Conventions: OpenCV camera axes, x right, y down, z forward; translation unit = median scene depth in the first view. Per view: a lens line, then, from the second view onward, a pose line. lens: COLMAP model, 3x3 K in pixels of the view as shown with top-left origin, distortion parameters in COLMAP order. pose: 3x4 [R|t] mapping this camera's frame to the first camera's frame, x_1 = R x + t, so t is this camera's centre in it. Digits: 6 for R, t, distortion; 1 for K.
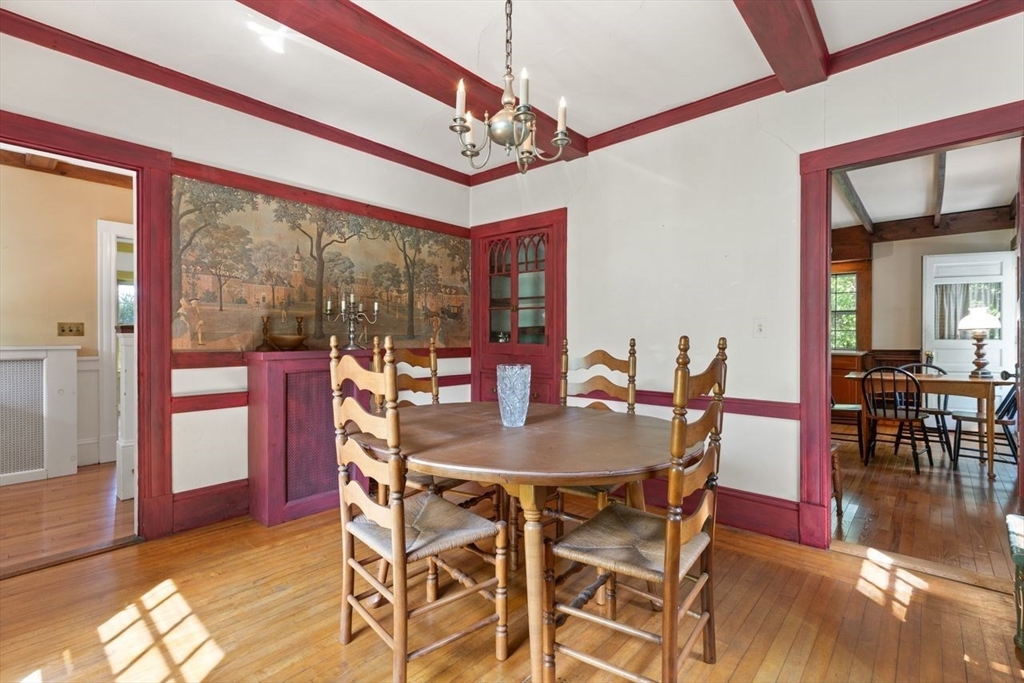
lens RADIAL K [[462.5, 0, 510.9], [0, 462.5, 332.9], [0, 0, 1]] dist [0.002096, -0.000222]
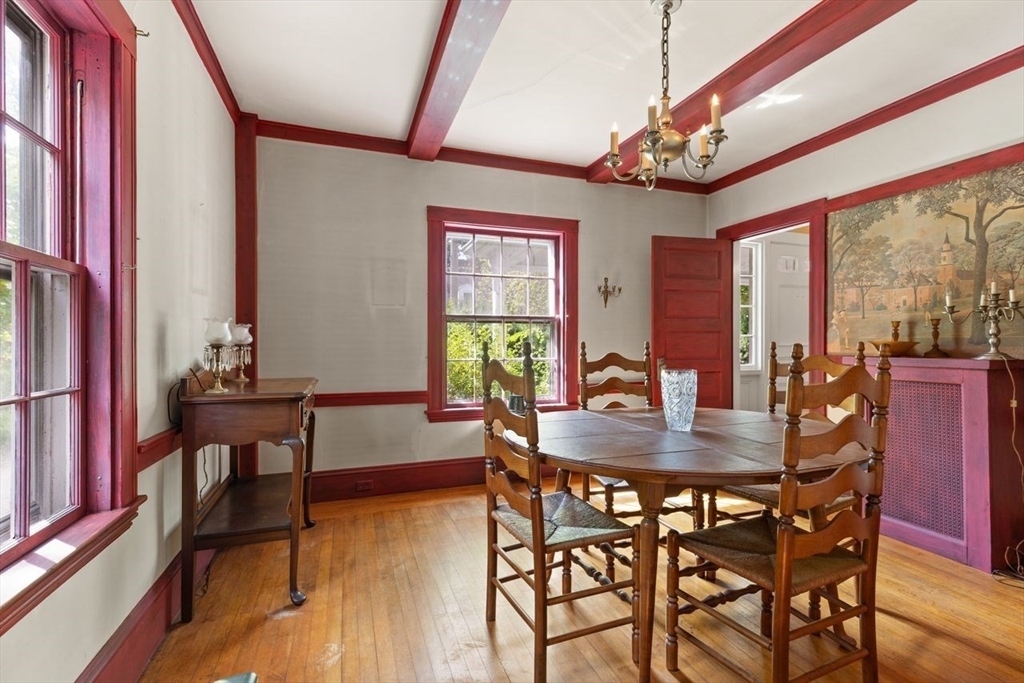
lens RADIAL K [[464.9, 0, 515.8], [0, 464.9, 341.9], [0, 0, 1]] dist [0.001324, -0.000658]
pose [[-0.463113, -0.004072, -0.886290, 0.710035], [0.007097, 0.999940, -0.008302, 0.010654], [0.886271, -0.010135, -0.463056, 0.751565]]
